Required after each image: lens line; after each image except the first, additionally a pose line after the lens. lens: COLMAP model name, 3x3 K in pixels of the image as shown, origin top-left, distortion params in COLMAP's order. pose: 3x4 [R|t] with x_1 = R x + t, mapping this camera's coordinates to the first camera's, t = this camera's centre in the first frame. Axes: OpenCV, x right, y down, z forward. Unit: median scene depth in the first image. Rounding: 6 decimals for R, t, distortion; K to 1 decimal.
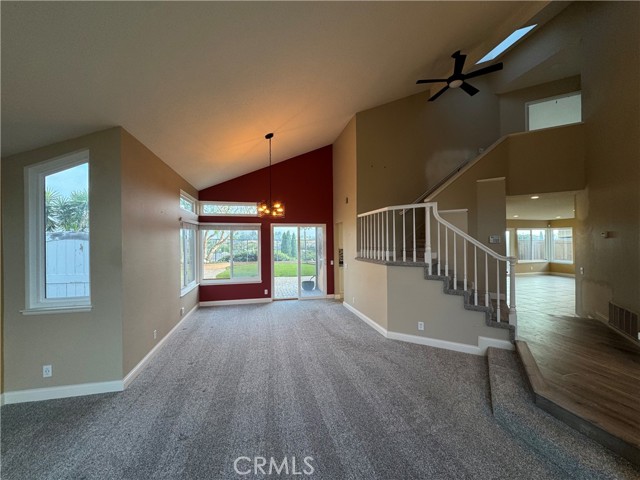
lens RADIAL K [[254.7, 0, 319.3], [0, 254.7, 240.2], [0, 0, 1]] dist [-0.003203, 0.000773]
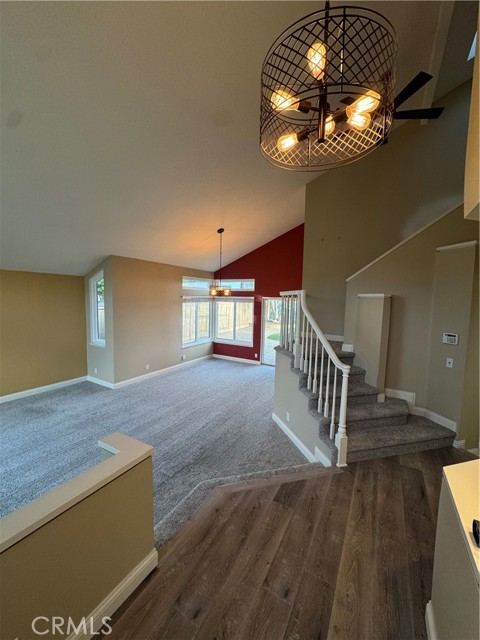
lens RADIAL K [[254.7, 0, 239.5], [0, 254.7, 318.5], [0, 0, 1]] dist [-0.003203, 0.000773]
pose [[0.726513, 0.082413, -0.682193, 3.980376], [-0.028739, 0.995557, 0.089663, -0.538941], [0.686551, -0.045535, 0.725654, 0.779548]]
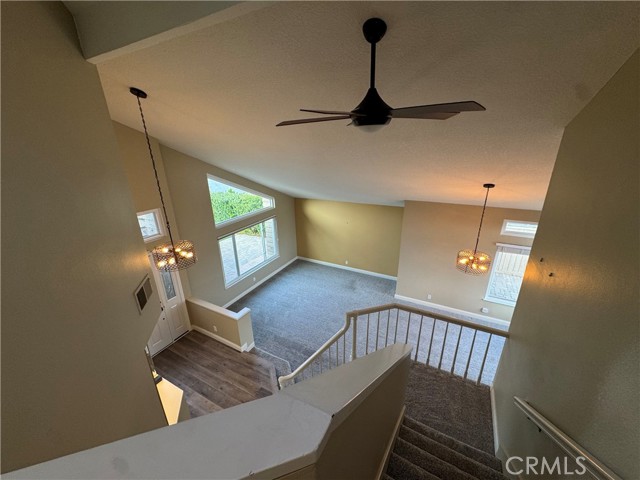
lens RADIAL K [[254.7, 0, 318.8], [0, 254.7, 238.9], [0, 0, 1]] dist [-0.003203, 0.000773]
pose [[-0.666370, 0.282807, -0.689907, 4.538428], [0.032903, 0.935530, 0.351713, -3.001335], [0.744895, 0.211671, -0.632714, 6.130522]]
